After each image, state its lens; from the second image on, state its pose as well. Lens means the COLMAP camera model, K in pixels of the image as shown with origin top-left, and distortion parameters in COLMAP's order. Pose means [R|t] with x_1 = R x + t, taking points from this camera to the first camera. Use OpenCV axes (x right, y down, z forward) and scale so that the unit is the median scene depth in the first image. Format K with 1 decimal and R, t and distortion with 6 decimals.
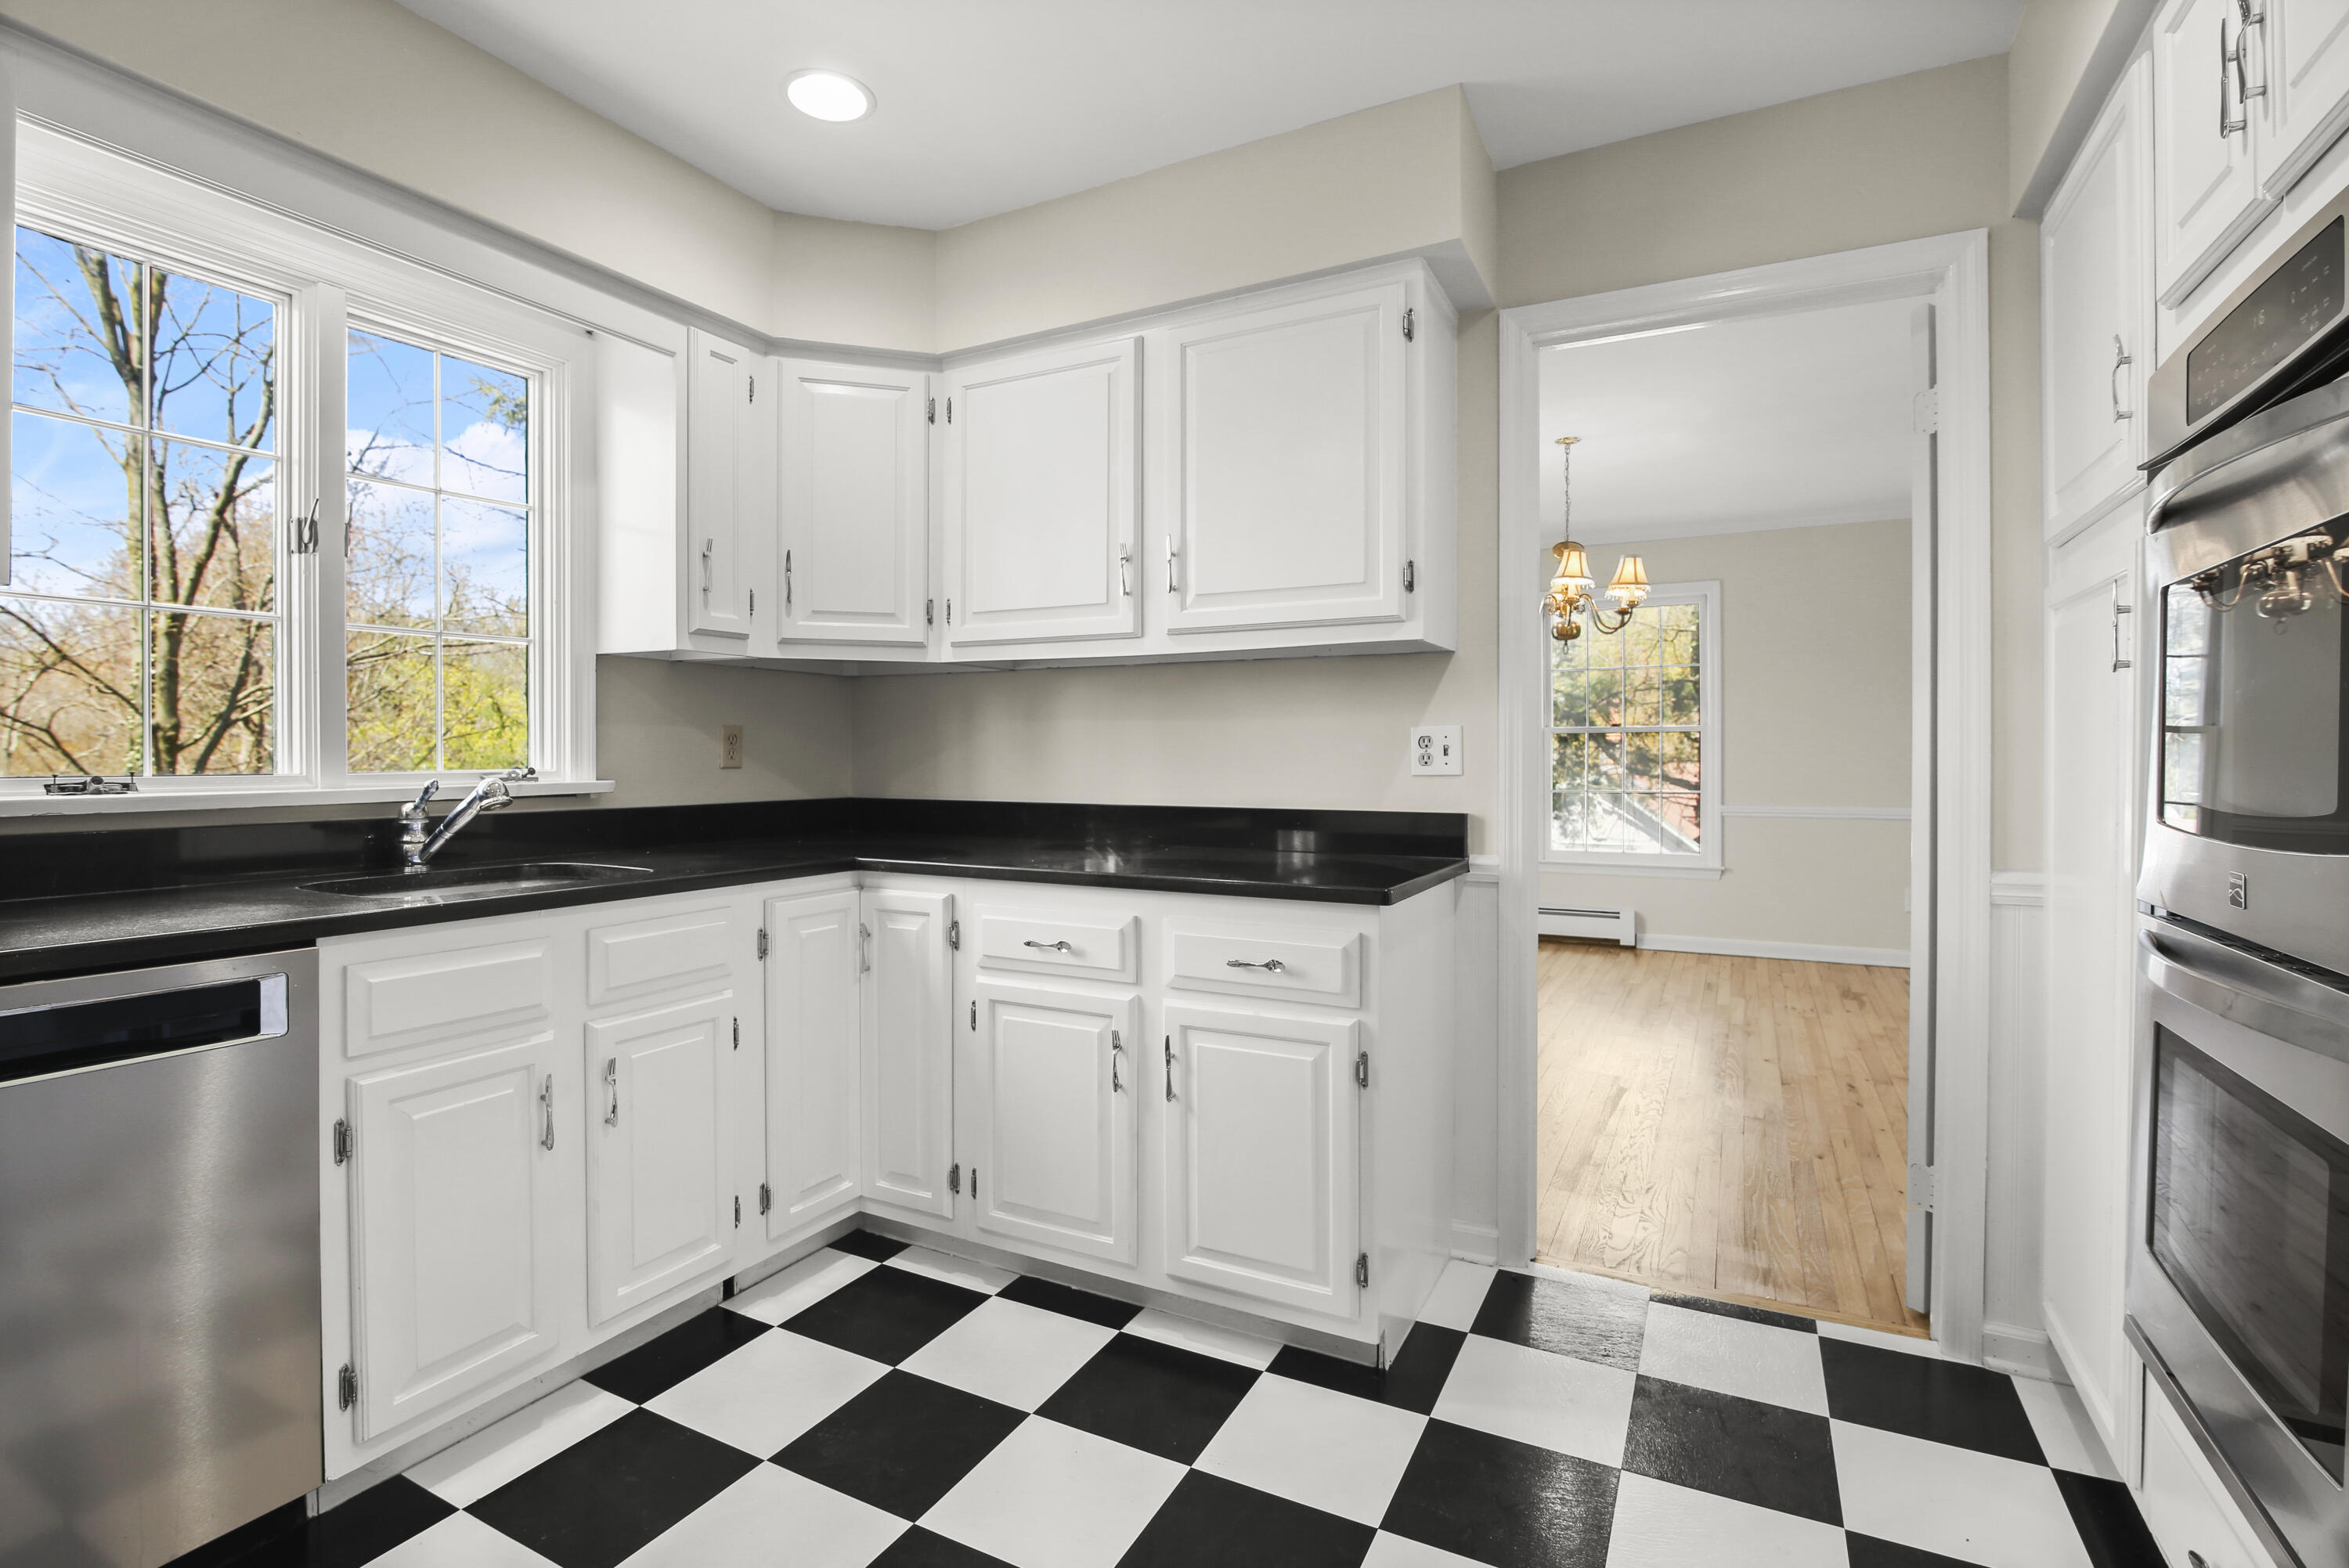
lens RADIAL K [[1093.2, 0, 1164.6], [0, 1093.2, 770.4], [0, 0, 1]] dist [-0.021998, 0.000699]
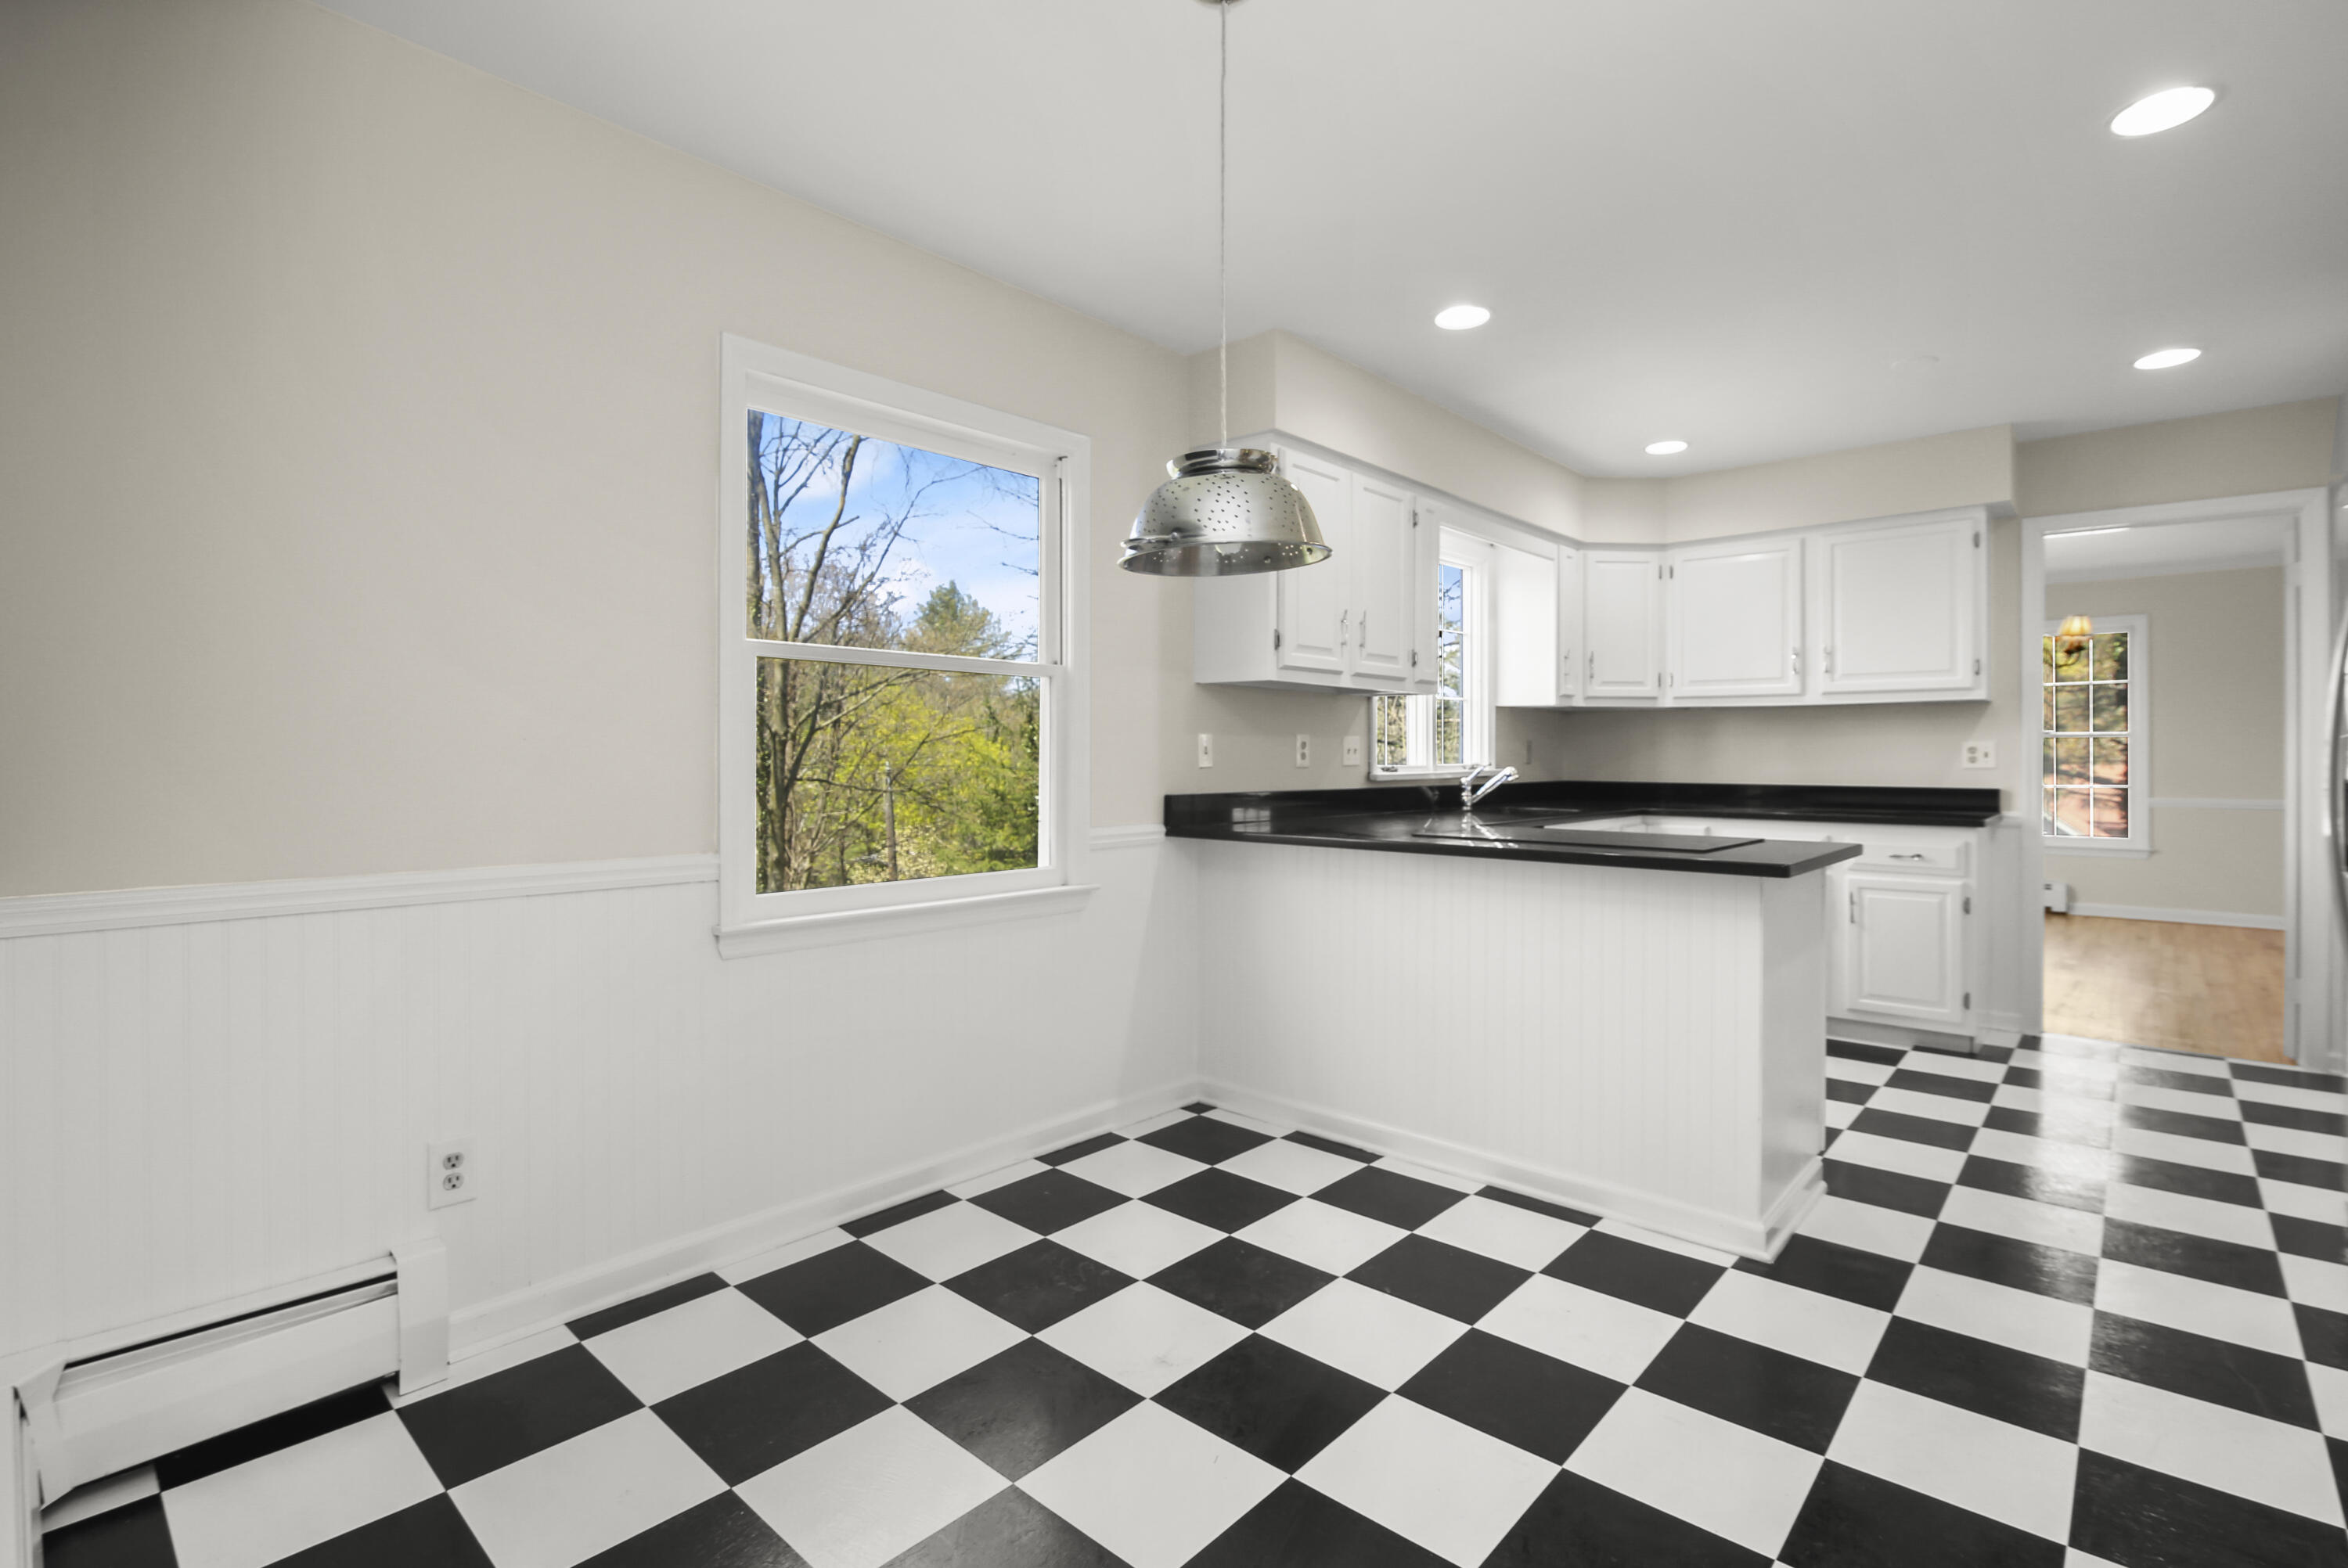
lens RADIAL K [[1102.5, 0, 1206.9], [0, 1102.5, 749.9], [0, 0, 1]] dist [0.022524, -0.017007]
pose [[0.972869, -0.000621, -0.231355, -0.604064], [-0.003574, 0.999837, -0.017713, 0.011806], [0.231328, 0.018059, 0.972708, -1.156289]]
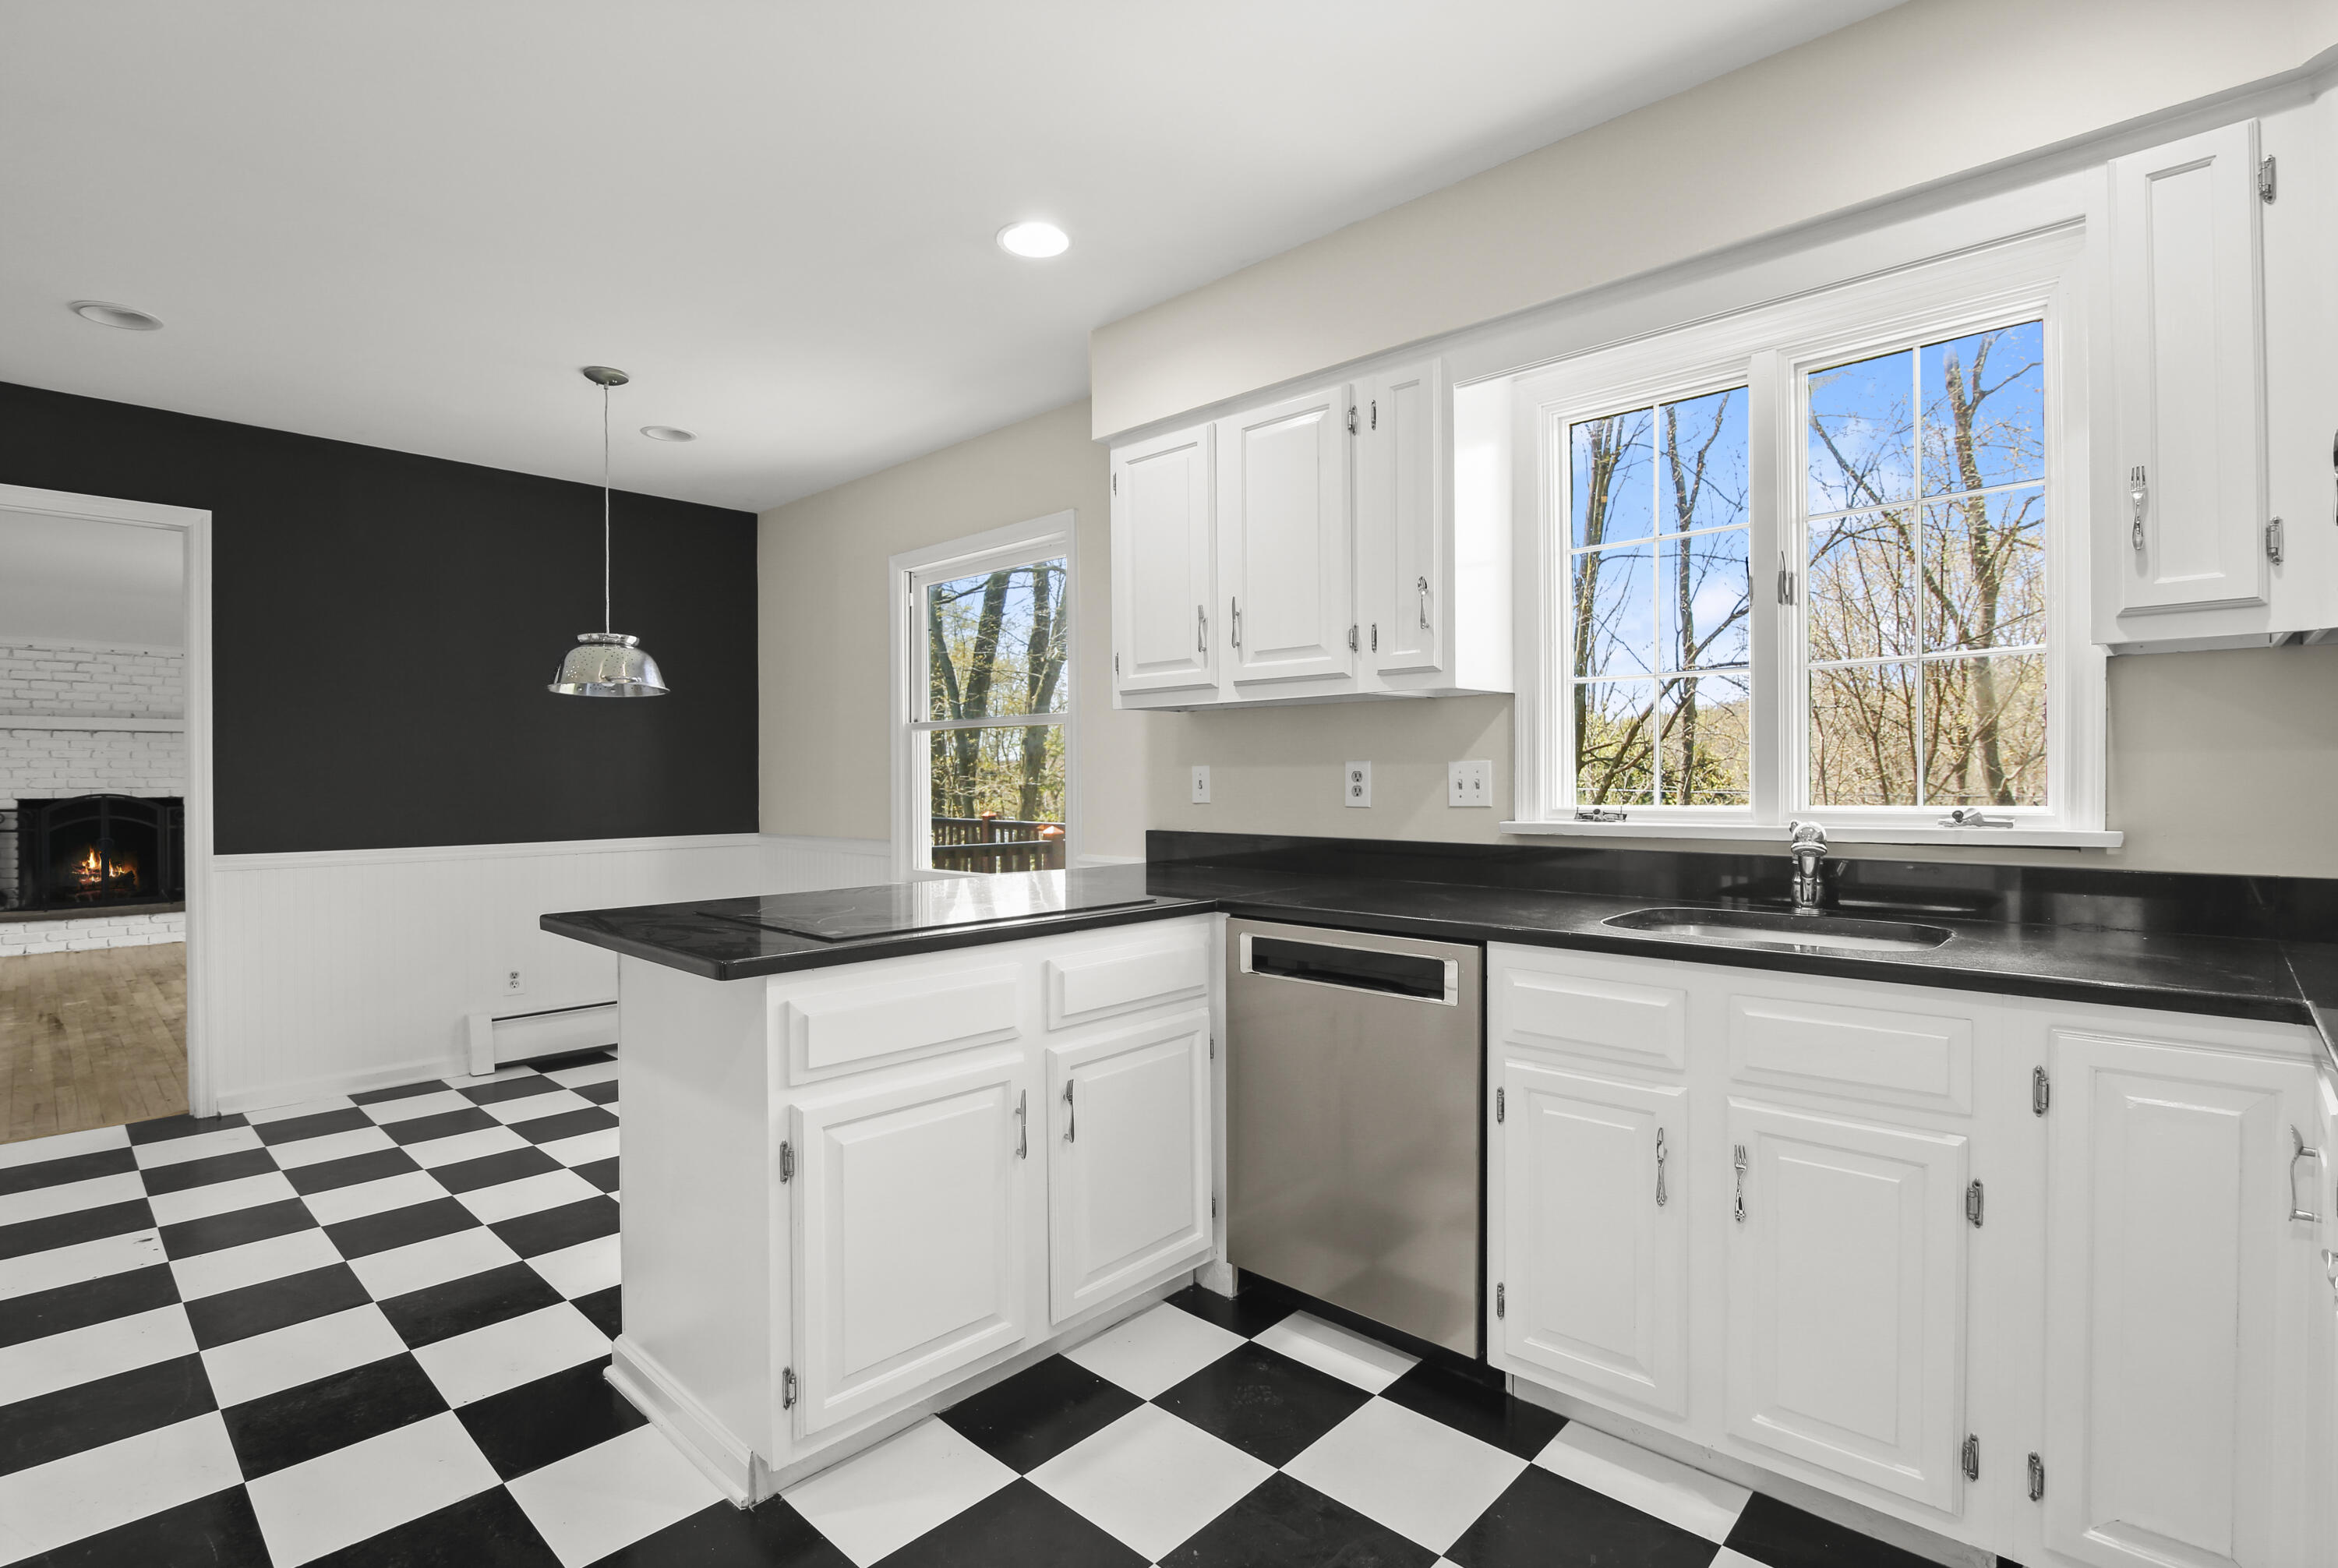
lens RADIAL K [[1128.2, 0, 1169.0], [0, 1128.2, 784.0], [0, 0, 1]] dist [-0.001697, -0.000041]
pose [[-0.261293, 0.008798, -0.965219, 0.393499], [-0.004494, 0.999937, 0.010331, -0.028464], [0.965249, 0.007037, -0.261237, 0.627549]]
